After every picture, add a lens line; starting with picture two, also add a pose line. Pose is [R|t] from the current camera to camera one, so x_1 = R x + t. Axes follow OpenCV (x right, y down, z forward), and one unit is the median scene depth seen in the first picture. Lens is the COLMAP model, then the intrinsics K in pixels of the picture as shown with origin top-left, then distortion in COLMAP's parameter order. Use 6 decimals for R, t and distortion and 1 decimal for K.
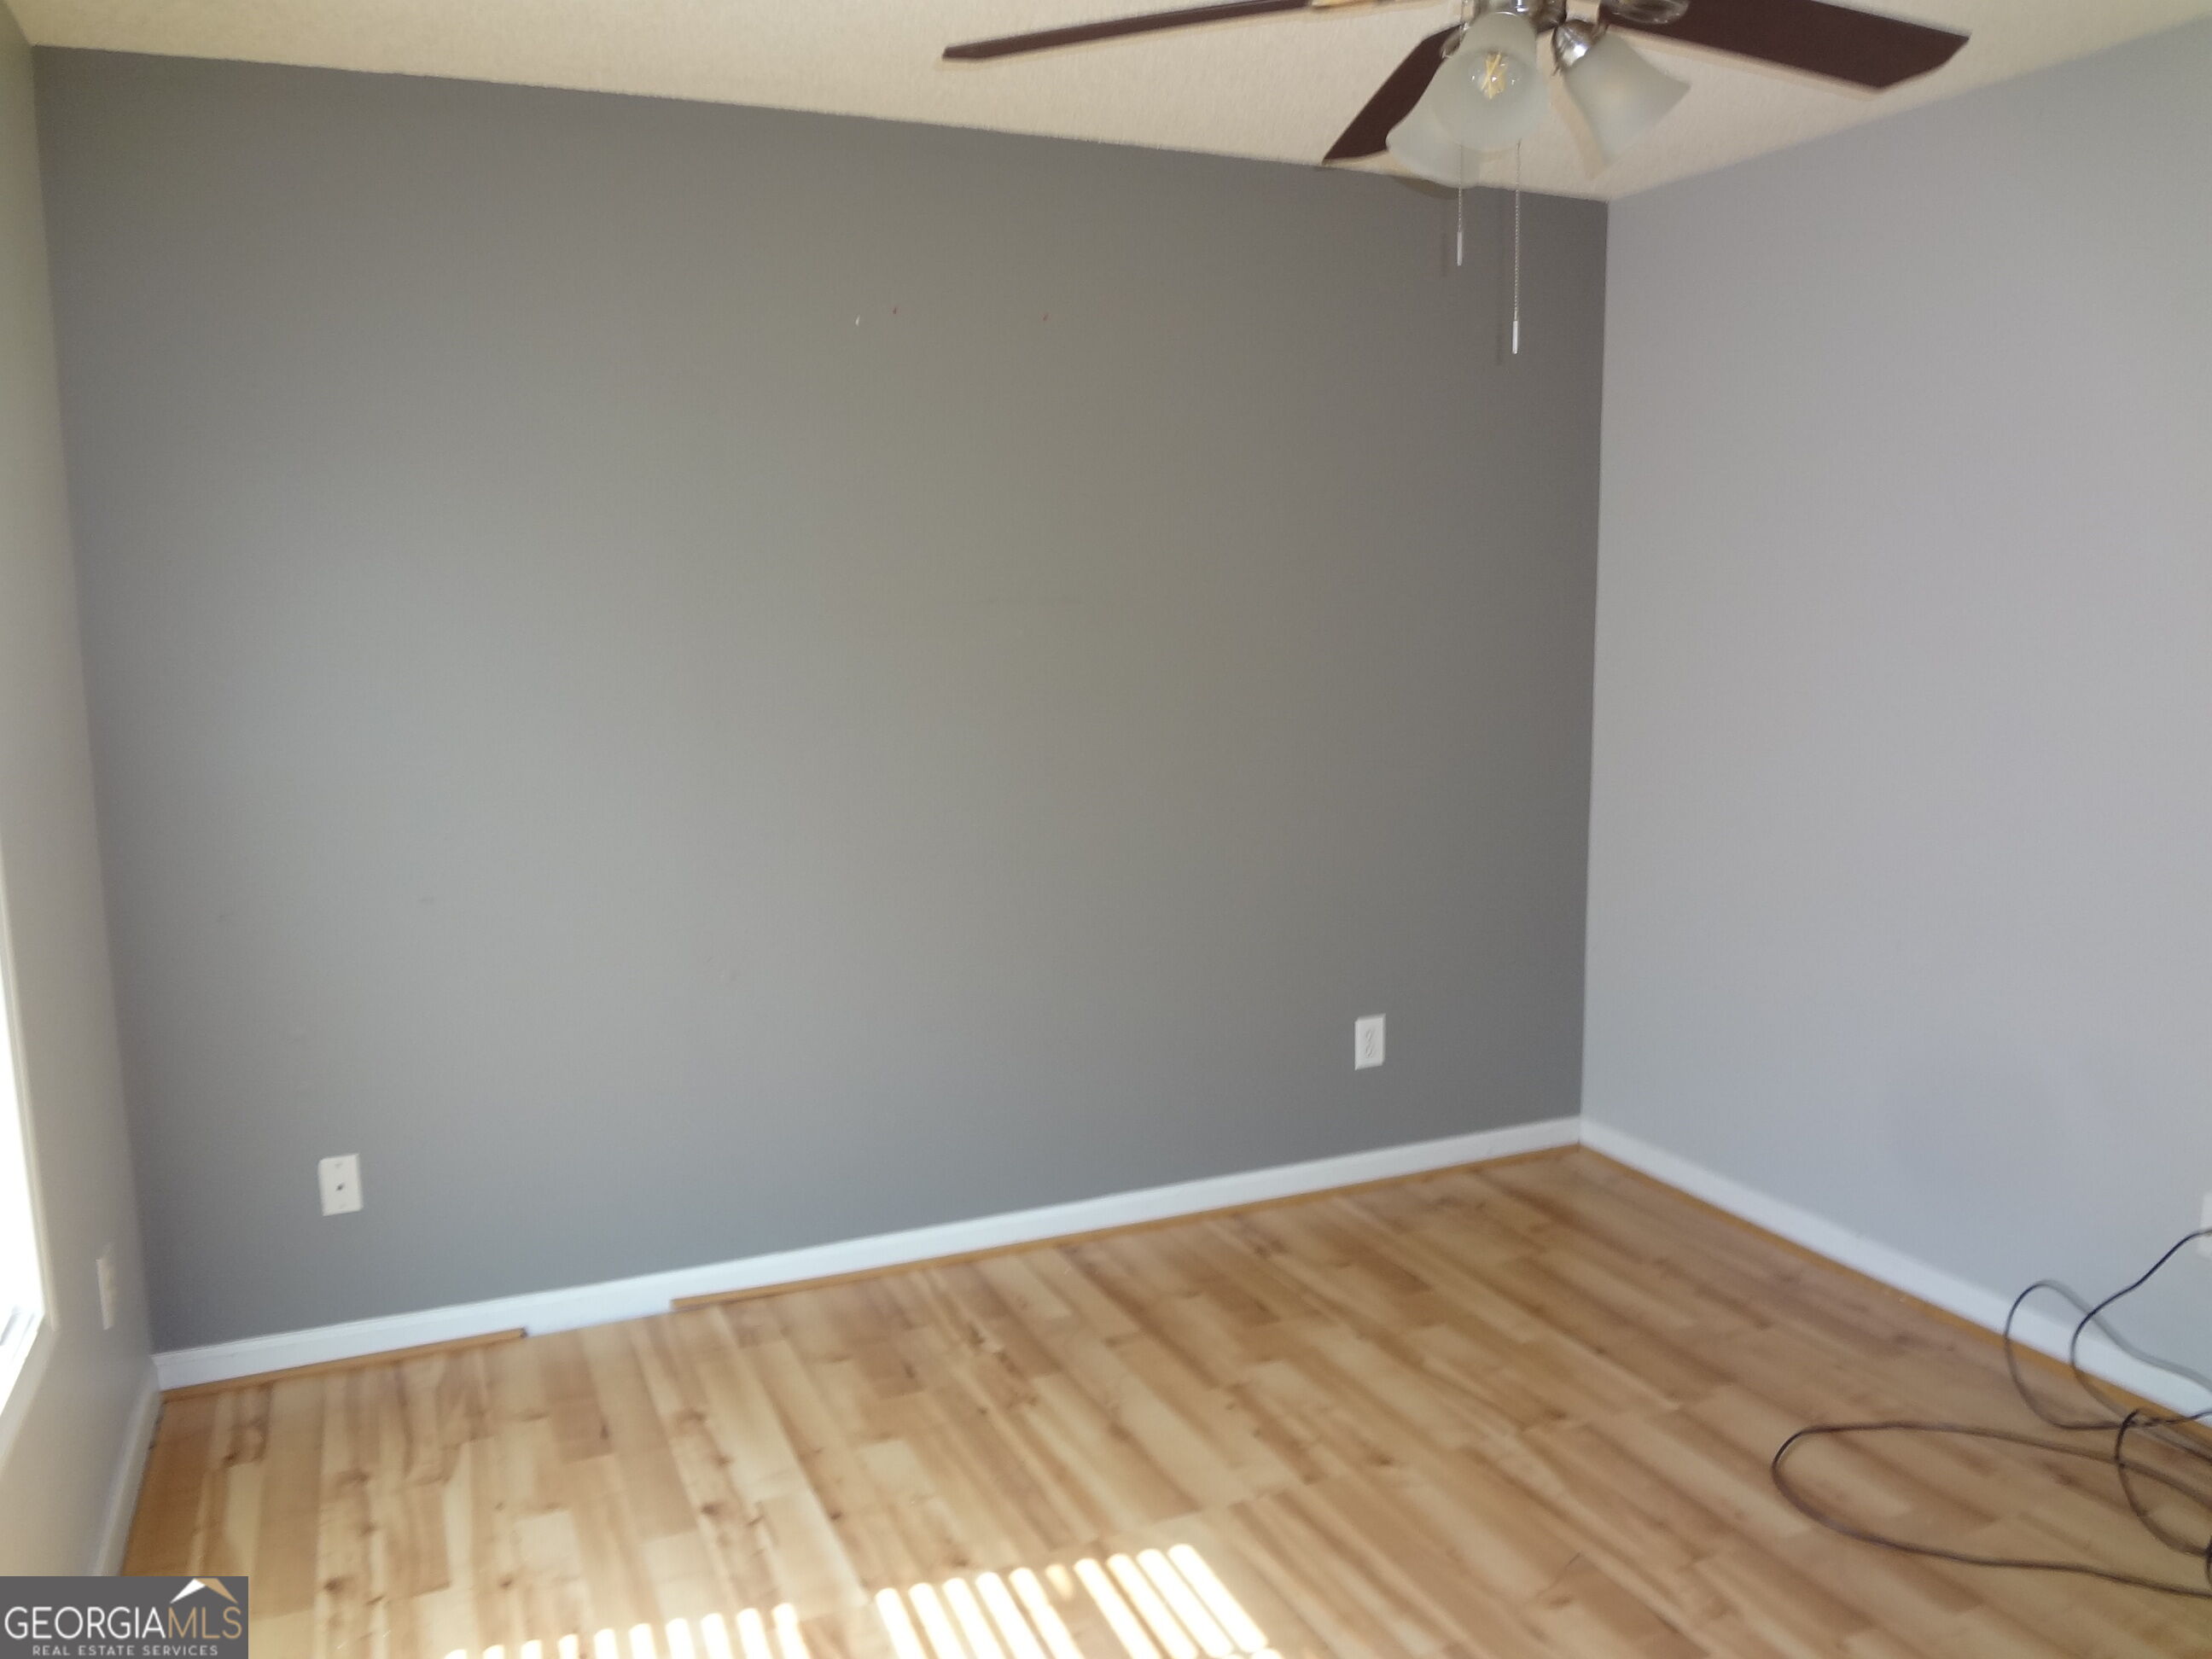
lens RADIAL K [[1651.8, 0, 1100.4], [0, 1651.8, 836.1], [0, 0, 1]] dist [-0.041739, 0.007076]
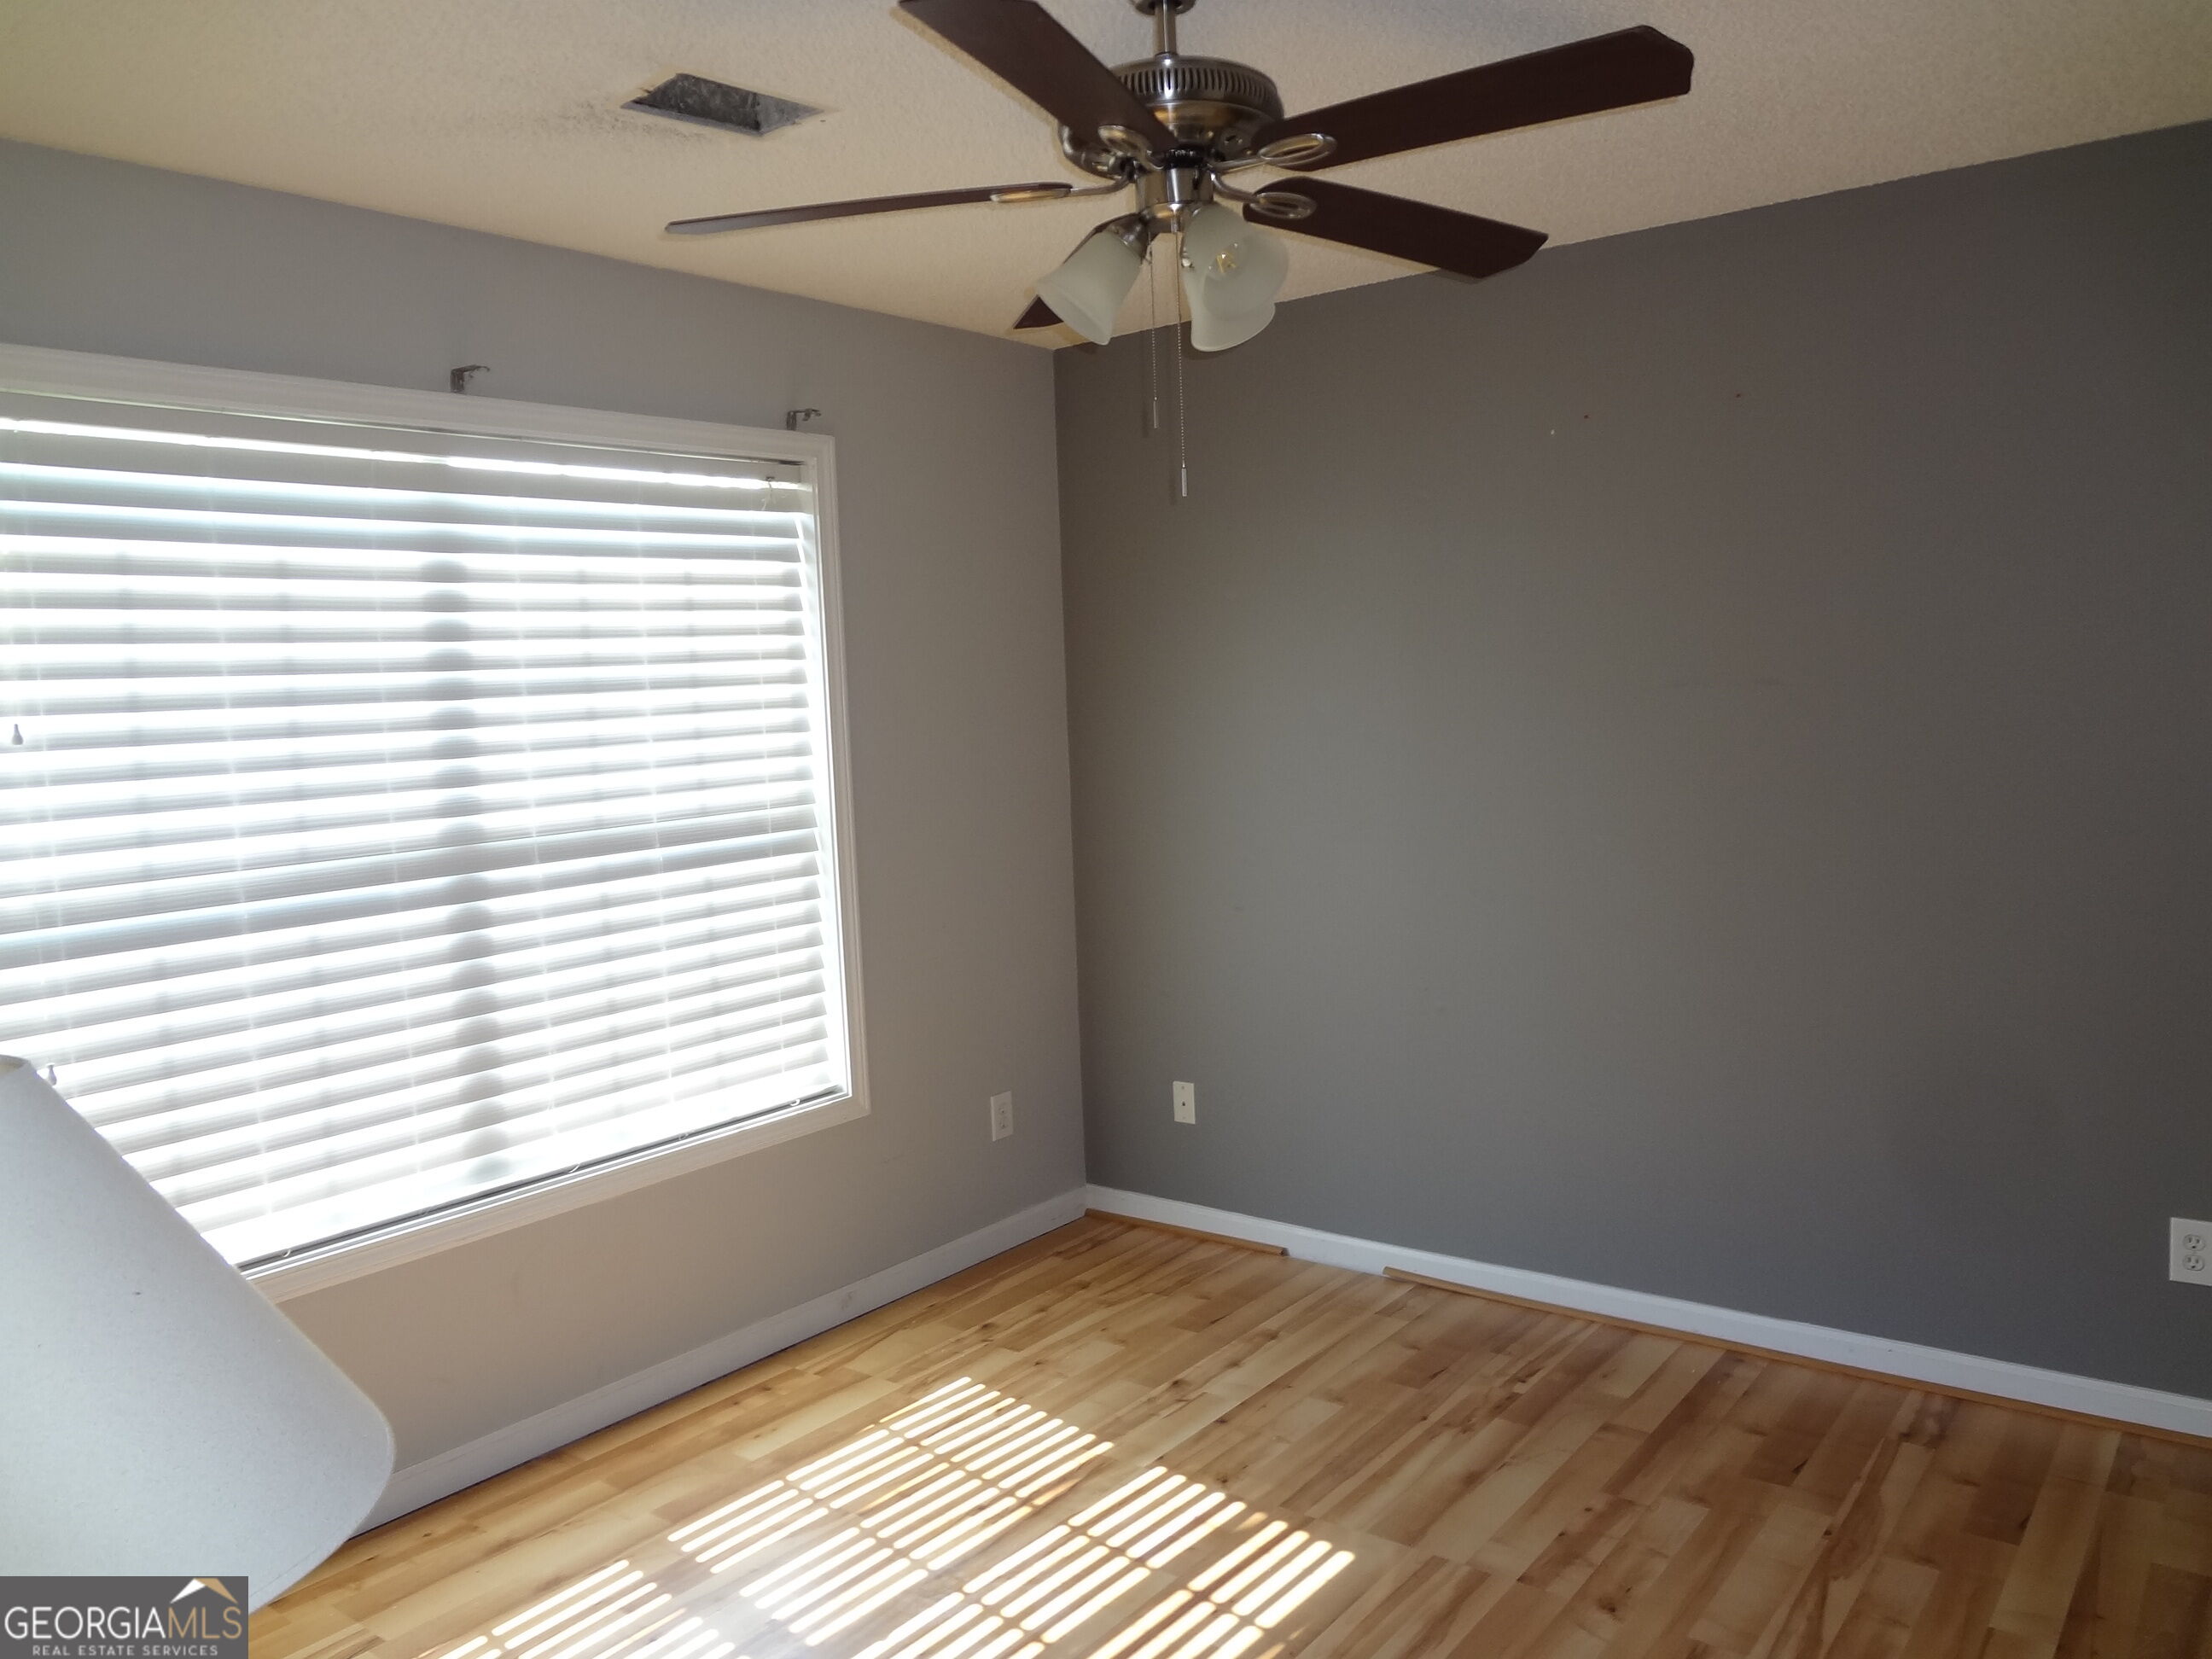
lens RADIAL K [[1651.8, 0, 1096.5], [0, 1651.8, 824.7], [0, 0, 1]] dist [-0.041739, 0.007076]
pose [[0.475769, 0.067373, -0.876986, 0.748078], [-0.099783, 0.994760, 0.022287, -0.049302], [0.873892, 0.076905, 0.479999, 0.242312]]
